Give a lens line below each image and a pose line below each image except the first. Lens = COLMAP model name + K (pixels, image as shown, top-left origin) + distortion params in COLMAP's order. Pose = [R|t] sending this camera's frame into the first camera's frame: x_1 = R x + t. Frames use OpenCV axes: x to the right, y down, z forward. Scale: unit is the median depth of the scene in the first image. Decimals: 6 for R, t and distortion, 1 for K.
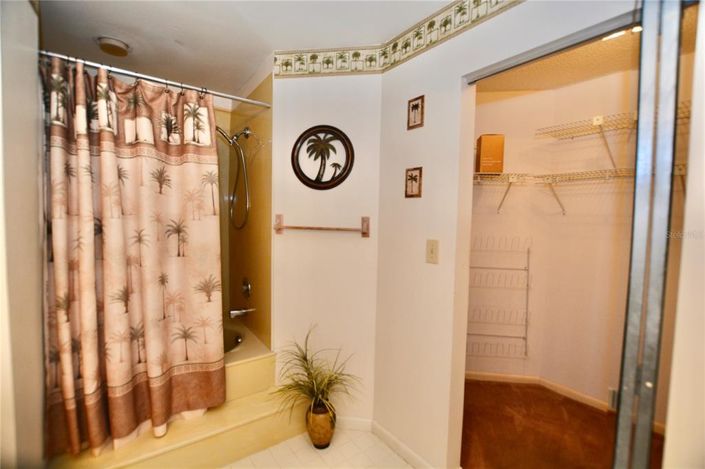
lens RADIAL K [[310.5, 0, 355.9], [0, 310.5, 234.8], [0, 0, 1]] dist [-0.032096, 0.001357]
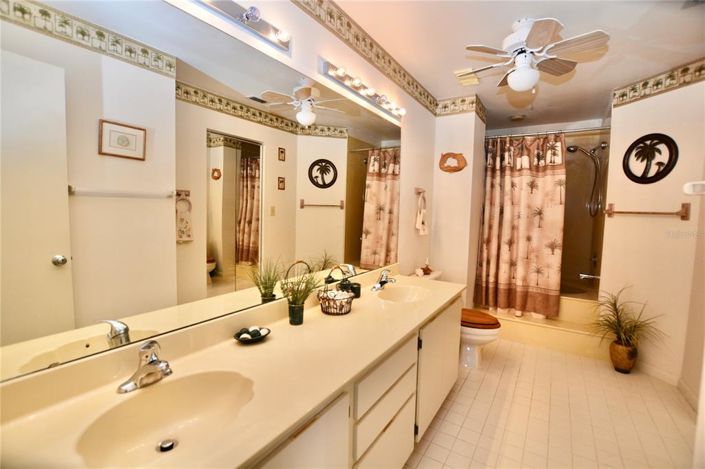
lens RADIAL K [[310.5, 0, 350.2], [0, 310.5, 231.0], [0, 0, 1]] dist [-0.032096, 0.001357]
pose [[0.342873, 0.048972, -0.938104, 0.747731], [-0.070907, 0.997140, 0.026138, 0.123510], [0.936702, 0.057556, 0.345365, -0.673986]]
